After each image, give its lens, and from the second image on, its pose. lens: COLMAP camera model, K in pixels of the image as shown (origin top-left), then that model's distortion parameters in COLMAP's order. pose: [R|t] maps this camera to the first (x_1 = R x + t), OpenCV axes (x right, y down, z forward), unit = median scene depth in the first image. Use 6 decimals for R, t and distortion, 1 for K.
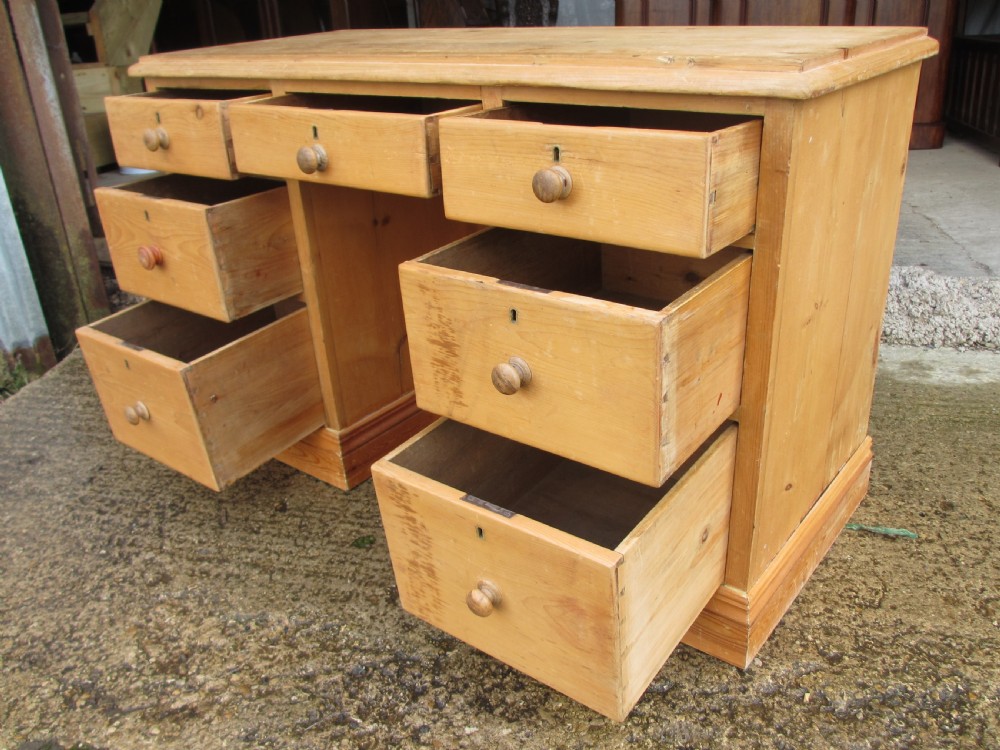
lens RADIAL K [[834.9, 0, 496.6], [0, 834.9, 383.9], [0, 0, 1]] dist [-0.048735, 0.020235]
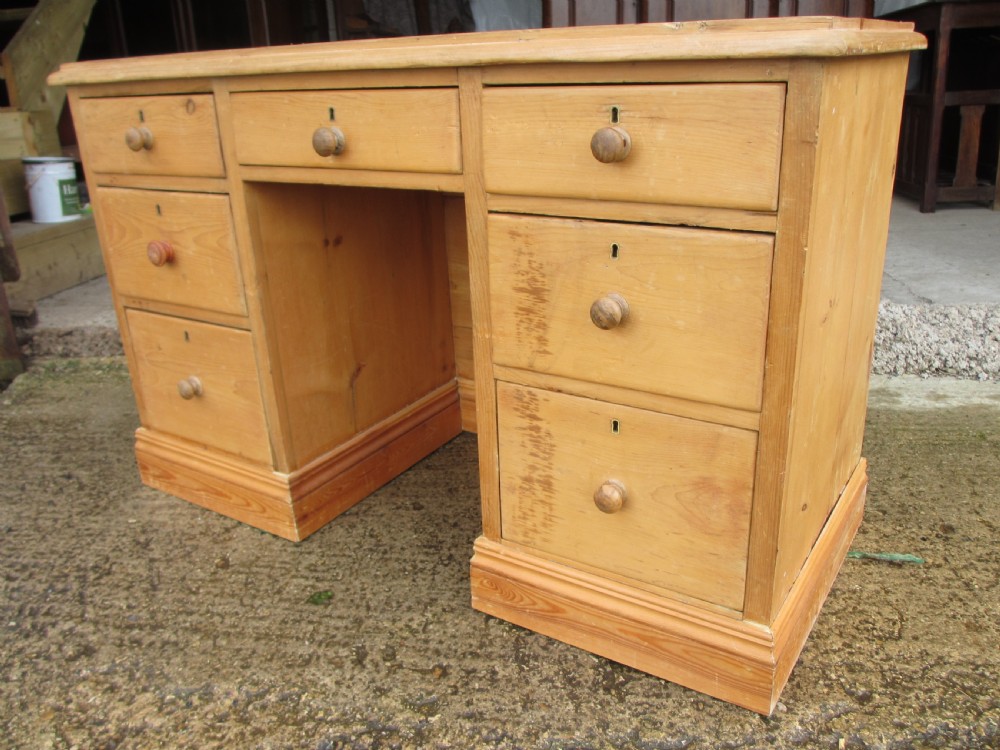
lens RADIAL K [[834.9, 0, 495.4], [0, 834.9, 382.4], [0, 0, 1]] dist [-0.048735, 0.020235]
pose [[0.995606, -0.025036, 0.090229, -0.054581], [0.032209, 0.996358, -0.078947, 0.042123], [-0.087924, 0.081507, 0.992787, 0.101592]]
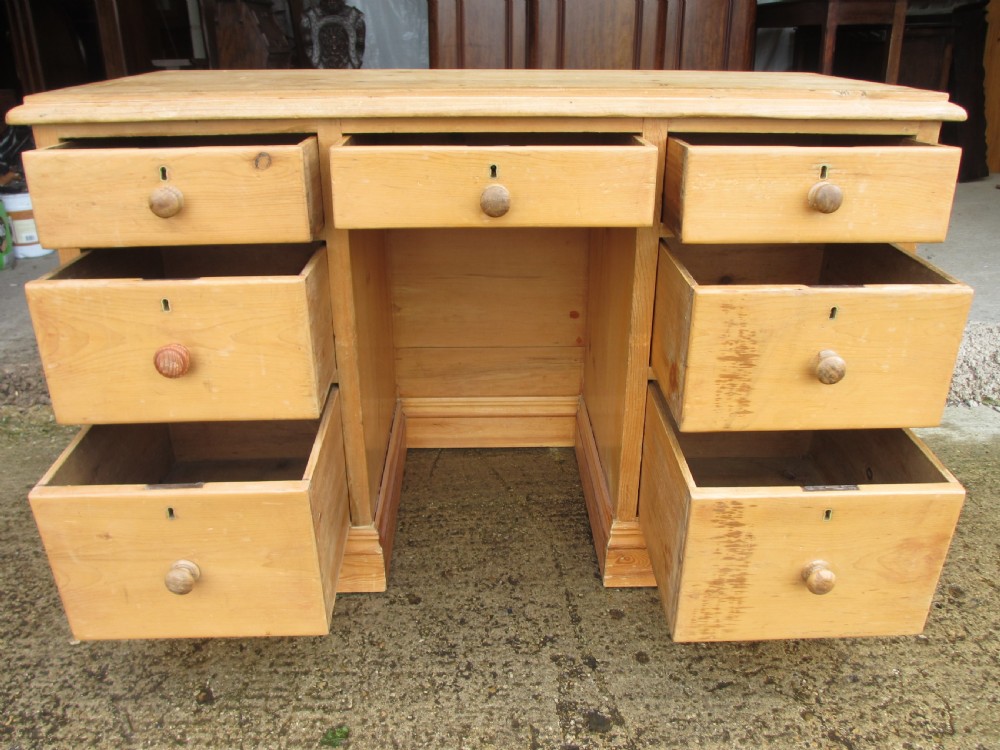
lens RADIAL K [[834.9, 0, 498.9], [0, 834.9, 383.5], [0, 0, 1]] dist [-0.048735, 0.020235]
pose [[0.961846, -0.065327, 0.265678, -0.217723], [0.072287, 0.997247, -0.016494, -0.125260], [-0.263869, 0.035070, 0.963921, 0.230155]]
